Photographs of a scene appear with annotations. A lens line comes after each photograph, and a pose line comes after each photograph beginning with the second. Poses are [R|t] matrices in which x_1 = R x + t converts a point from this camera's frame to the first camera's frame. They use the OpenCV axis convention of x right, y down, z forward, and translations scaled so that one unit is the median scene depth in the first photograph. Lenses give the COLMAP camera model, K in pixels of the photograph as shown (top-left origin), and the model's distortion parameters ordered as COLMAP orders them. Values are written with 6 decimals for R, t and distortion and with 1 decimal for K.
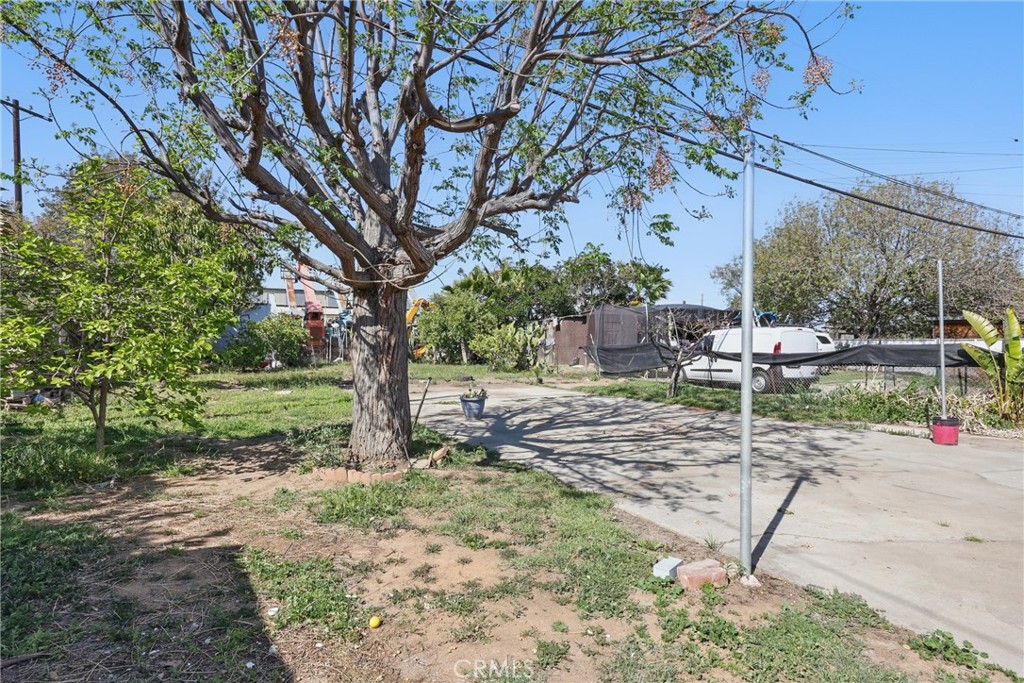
lens RADIAL K [[438.8, 0, 515.5], [0, 438.8, 339.1], [0, 0, 1]] dist [-0.001991, -0.000221]
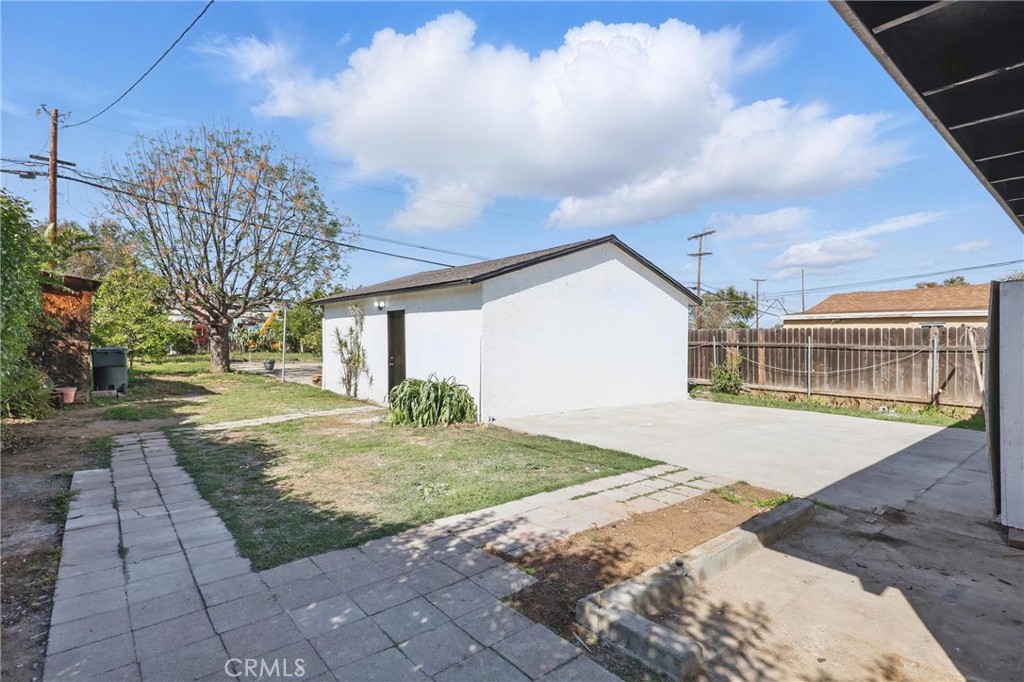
lens RADIAL K [[438.8, 0, 515.5], [0, 438.8, 338.6], [0, 0, 1]] dist [-0.001991, -0.000221]
pose [[0.981740, 0.002659, 0.190211, 0.381140], [-0.004452, 0.999950, 0.009003, -0.014143], [-0.190178, -0.009686, 0.981702, -0.816125]]
